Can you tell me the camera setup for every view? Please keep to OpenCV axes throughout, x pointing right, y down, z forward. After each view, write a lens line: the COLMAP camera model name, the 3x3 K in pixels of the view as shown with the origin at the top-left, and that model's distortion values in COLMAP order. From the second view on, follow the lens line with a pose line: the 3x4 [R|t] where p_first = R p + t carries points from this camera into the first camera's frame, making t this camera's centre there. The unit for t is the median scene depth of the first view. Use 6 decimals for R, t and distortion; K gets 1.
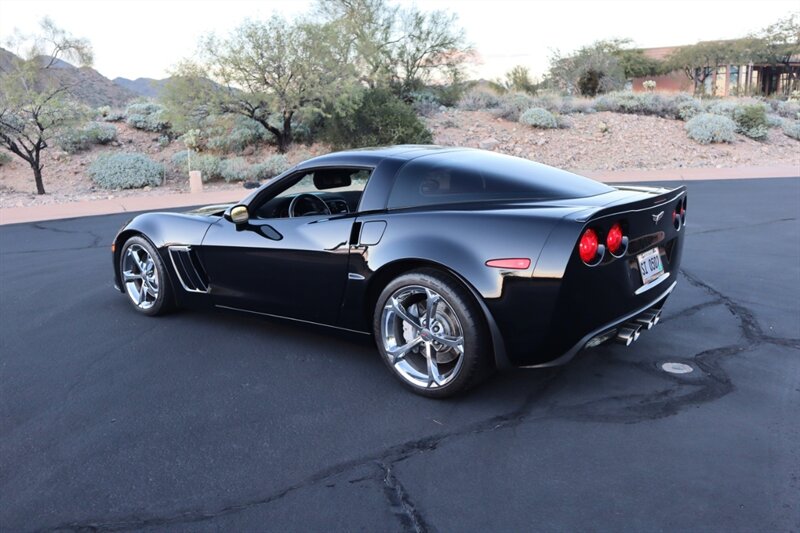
lens RADIAL K [[700.0, 0, 400.7], [0, 700.0, 268.6], [0, 0, 1]] dist [-0.042570, 0.062680]
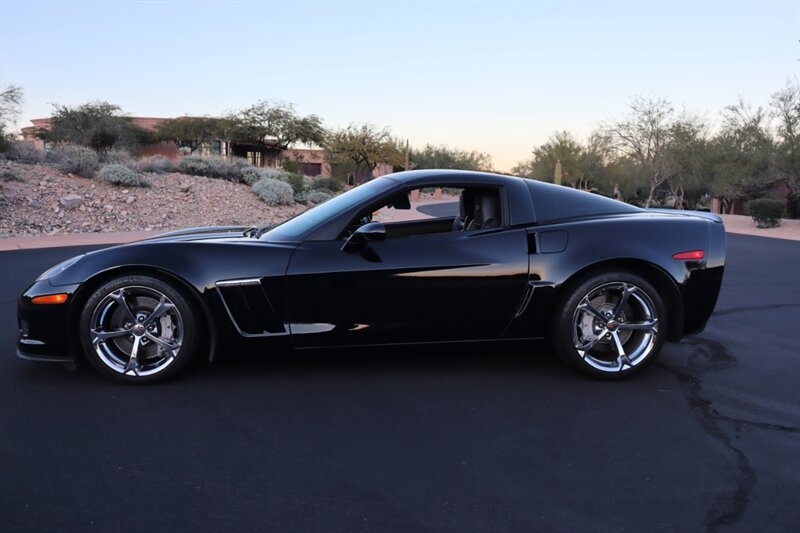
lens RADIAL K [[700.0, 0, 403.8], [0, 700.0, 266.3], [0, 0, 1]] dist [-0.042570, 0.062680]
pose [[0.701877, -0.038309, 0.711267, -0.209729], [0.114208, 0.991686, -0.059287, 0.005625], [-0.703082, 0.122844, 0.700417, 0.090662]]
